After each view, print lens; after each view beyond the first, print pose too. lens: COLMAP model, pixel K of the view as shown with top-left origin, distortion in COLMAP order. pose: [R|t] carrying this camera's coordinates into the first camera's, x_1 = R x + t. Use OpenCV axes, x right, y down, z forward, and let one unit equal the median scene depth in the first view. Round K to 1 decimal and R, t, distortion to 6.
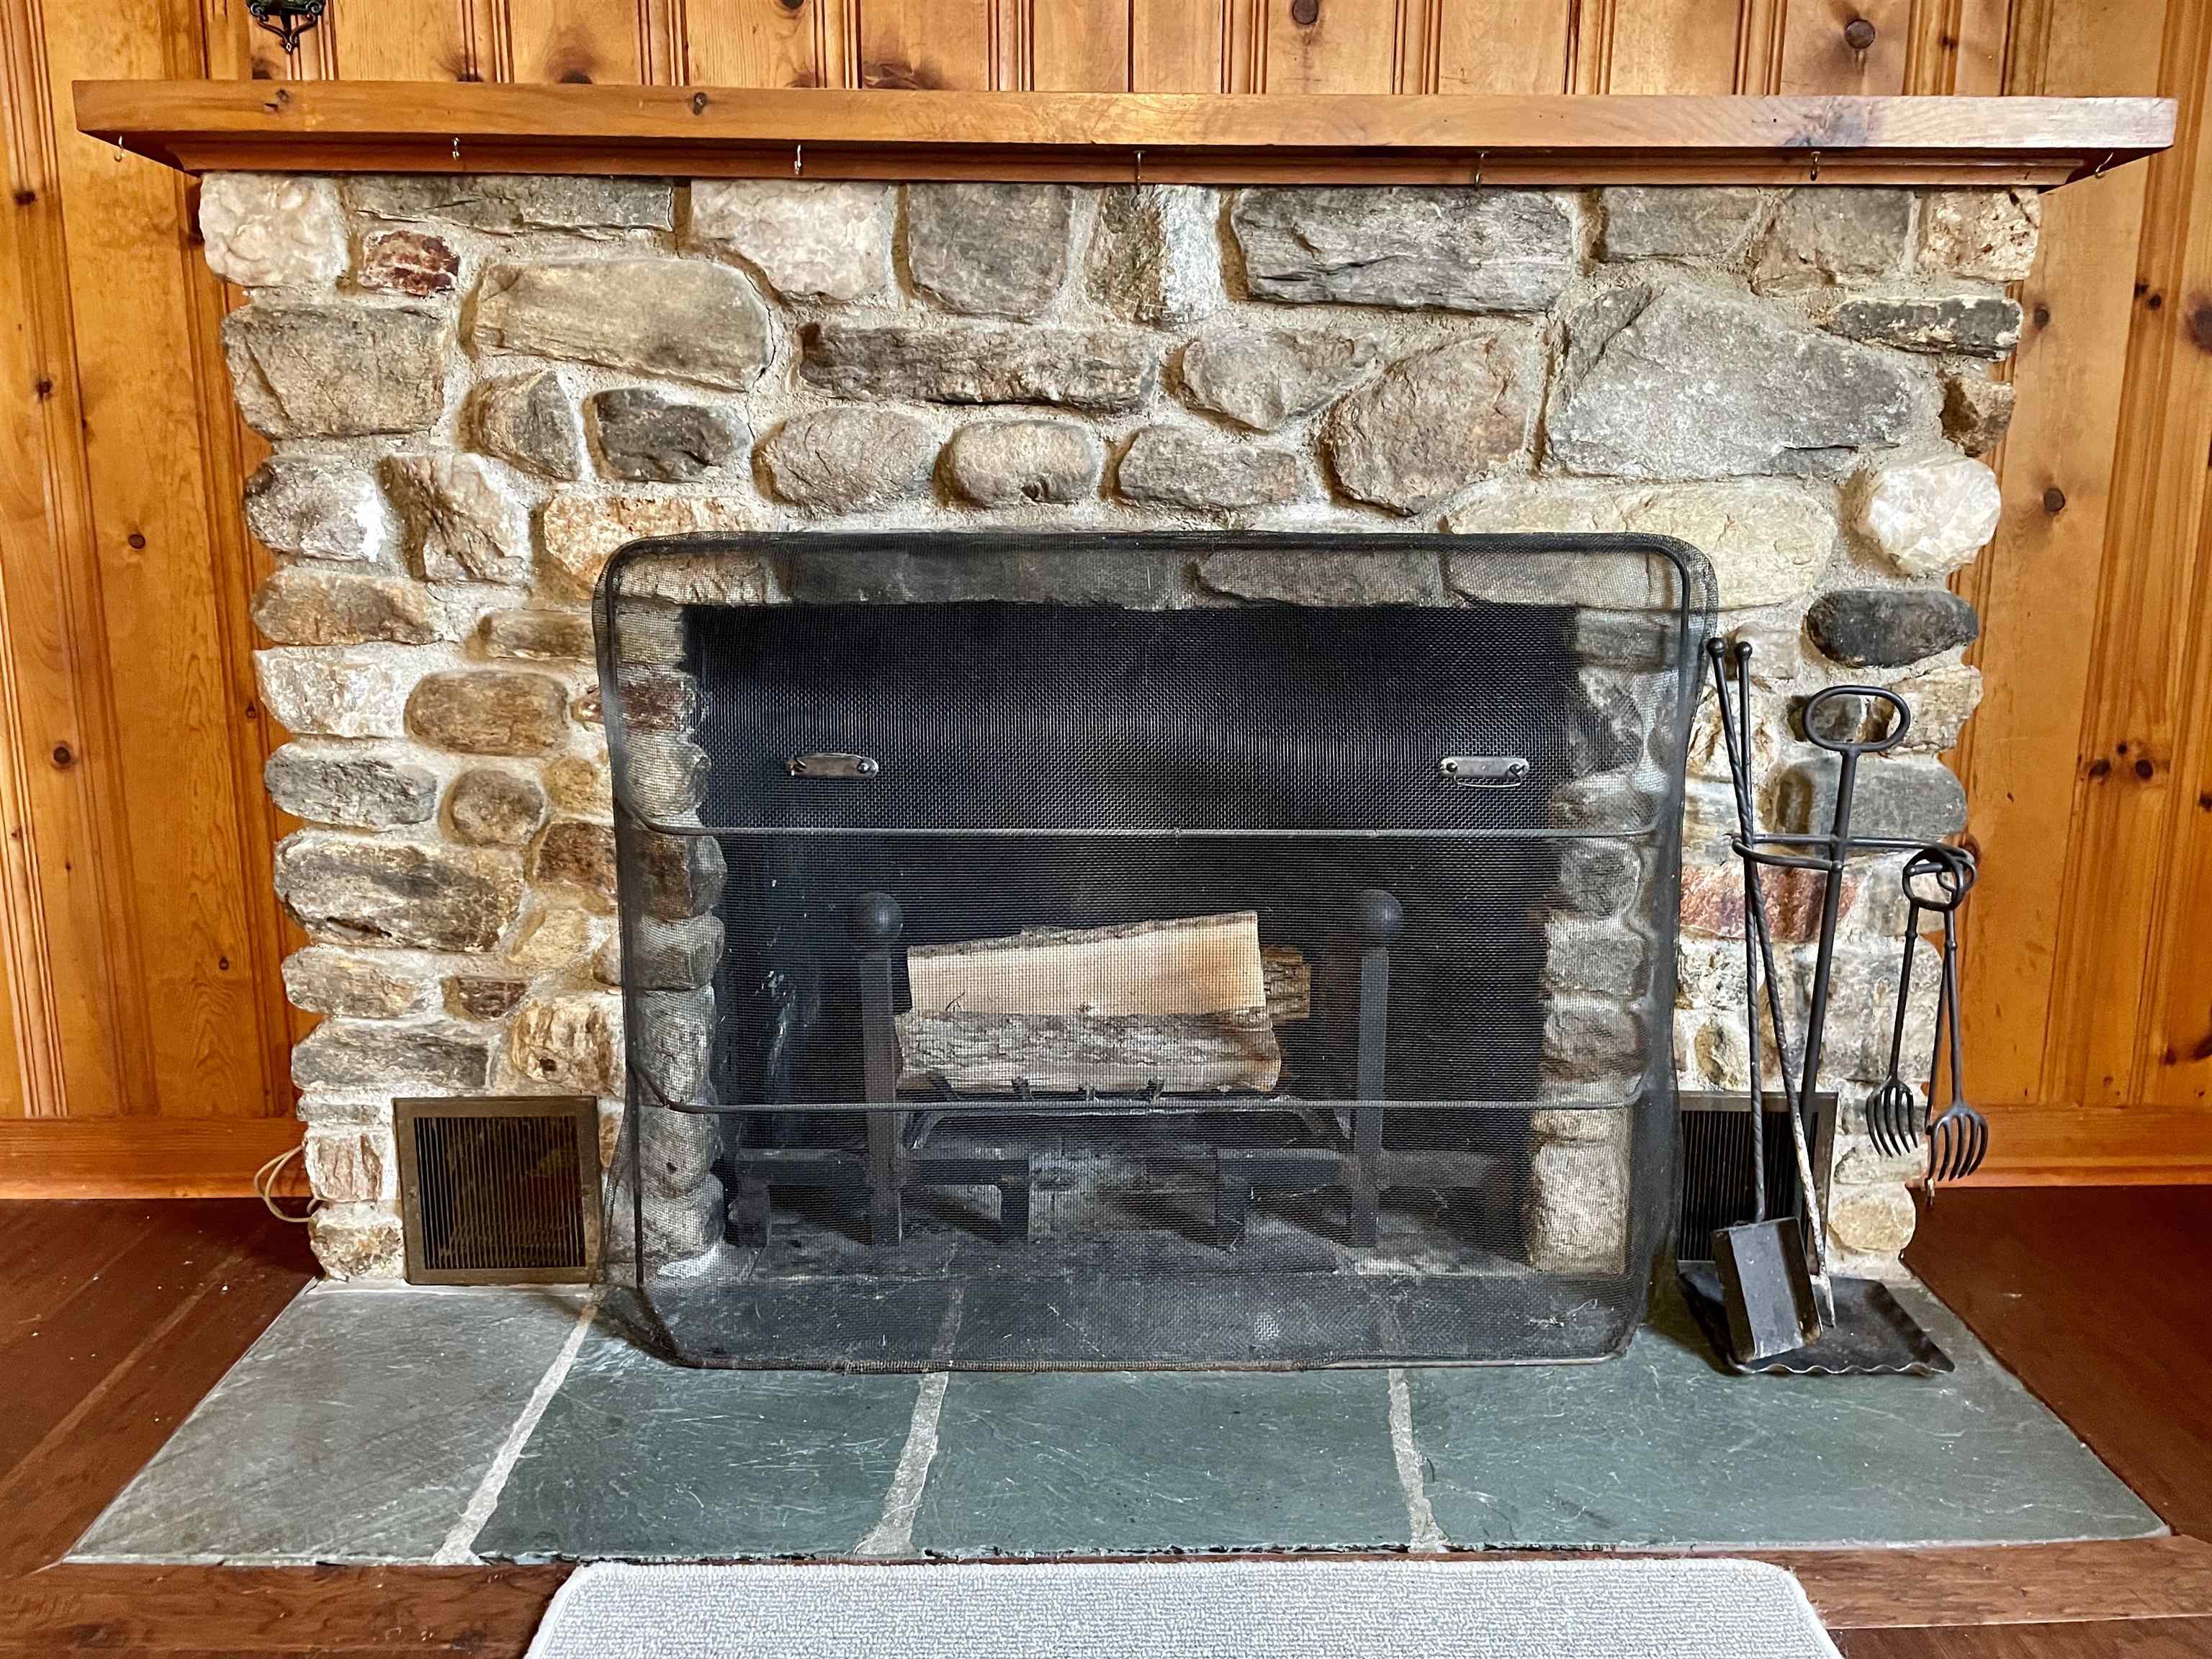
lens RADIAL K [[1663.0, 0, 1113.2], [0, 1663.0, 834.7], [0, 0, 1]] dist [0.081506, -0.100023]
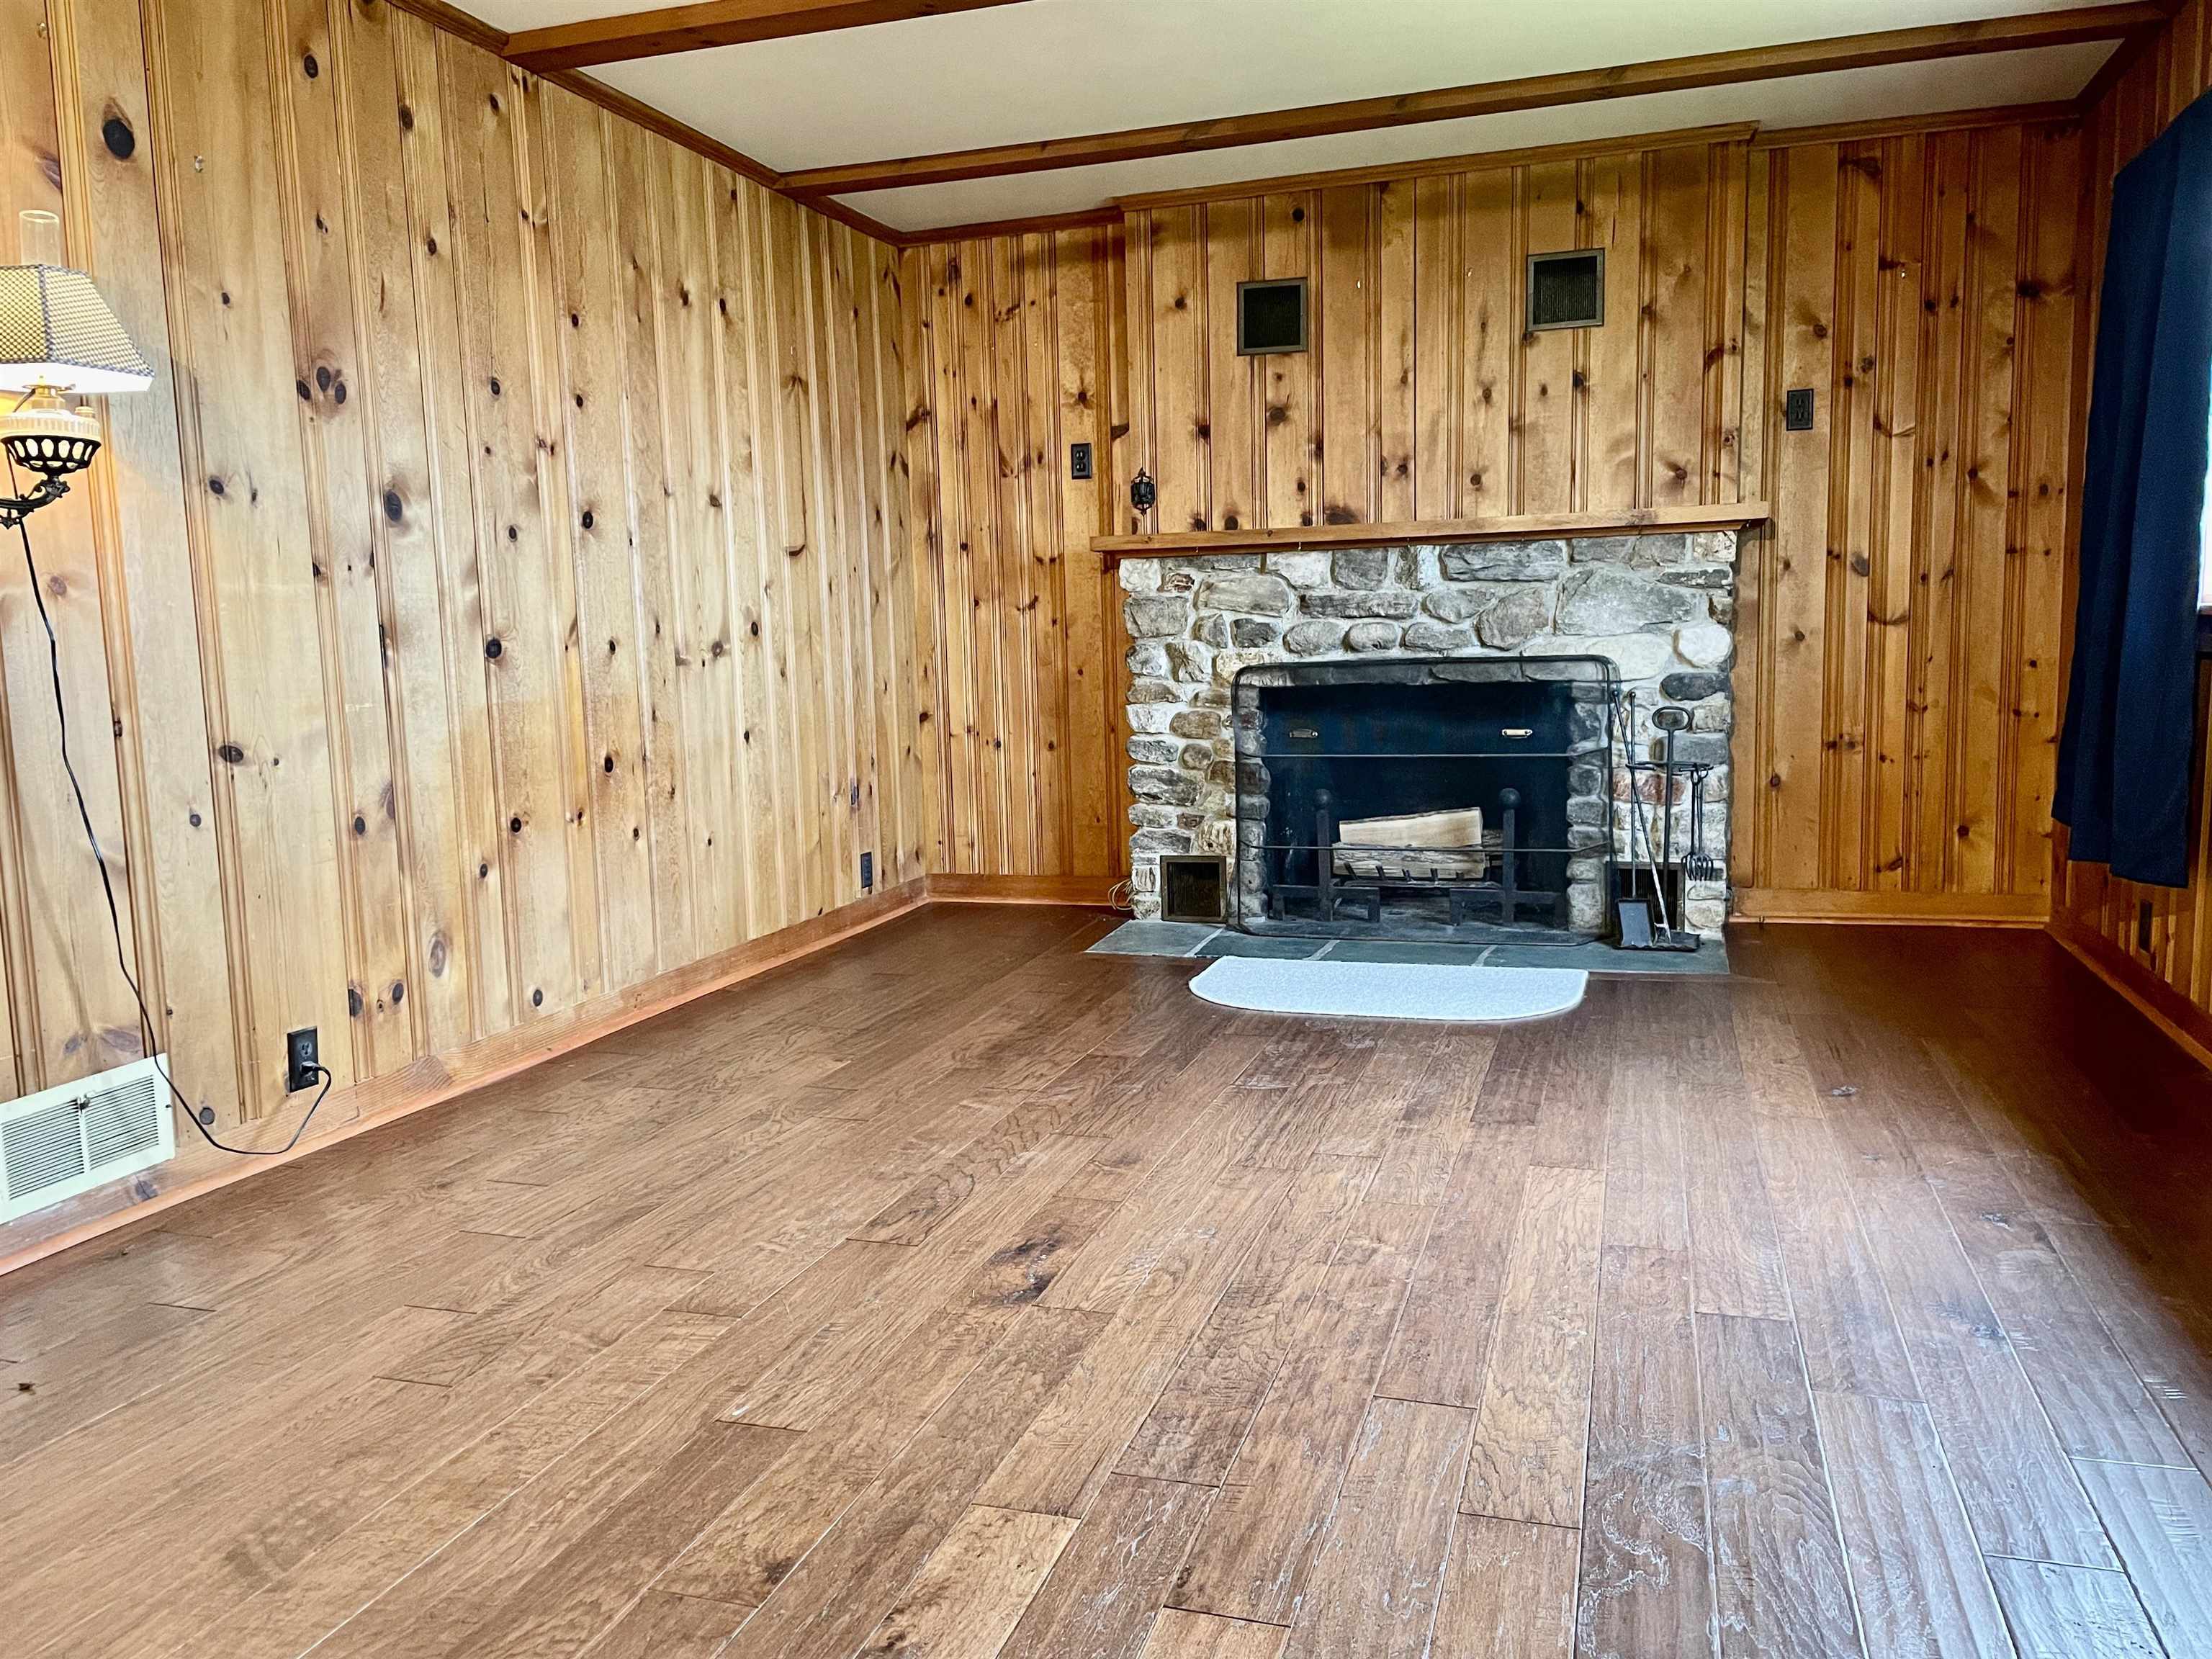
lens RADIAL K [[1650.8, 0, 1104.1], [0, 1650.8, 823.2], [0, 0, 1]] dist [0.082853, -0.112760]
pose [[0.942684, 0.006585, -0.333621, 0.473707], [-0.033641, 0.996587, -0.075386, 0.340494], [0.331985, 0.082289, 0.939688, -1.868112]]
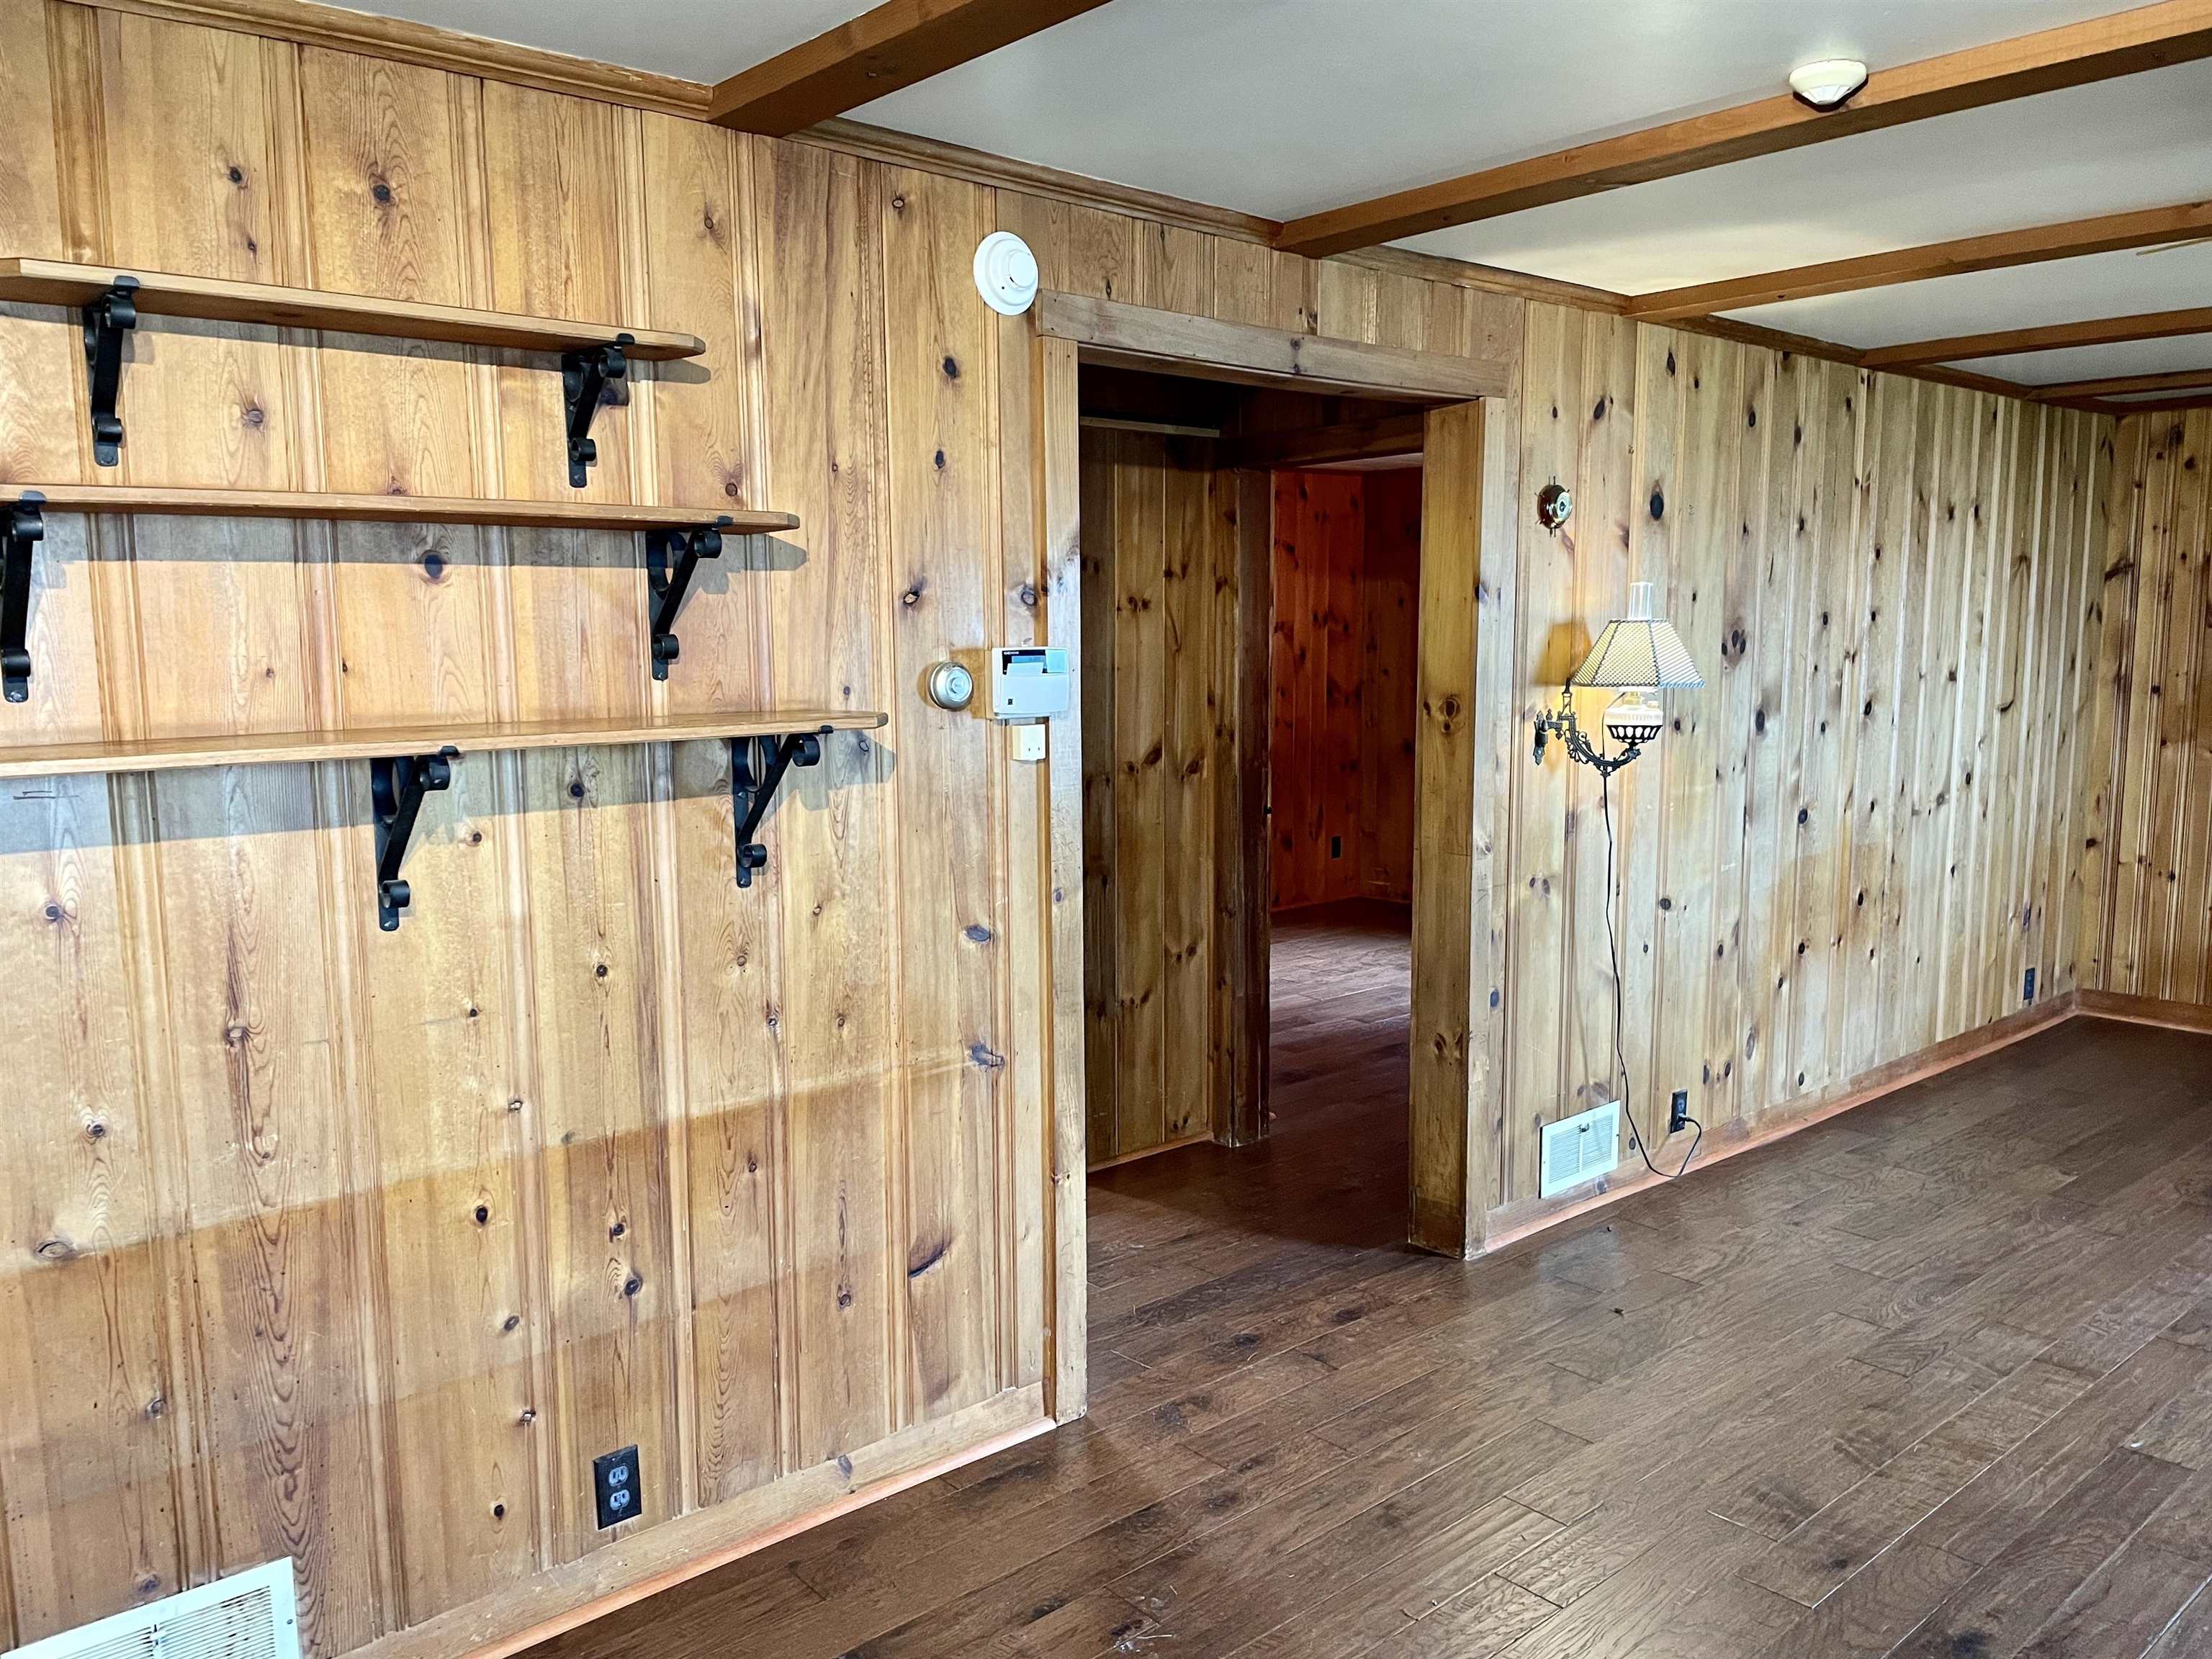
lens RADIAL K [[1663.0, 0, 1113.2], [0, 1663.0, 834.7], [0, 0, 1]] dist [0.081506, -0.100023]
pose [[0.640392, 0.087773, -0.763016, 0.451881], [-0.146944, 0.989099, -0.009549, 0.217603], [0.753860, 0.118236, 0.646309, -2.821267]]
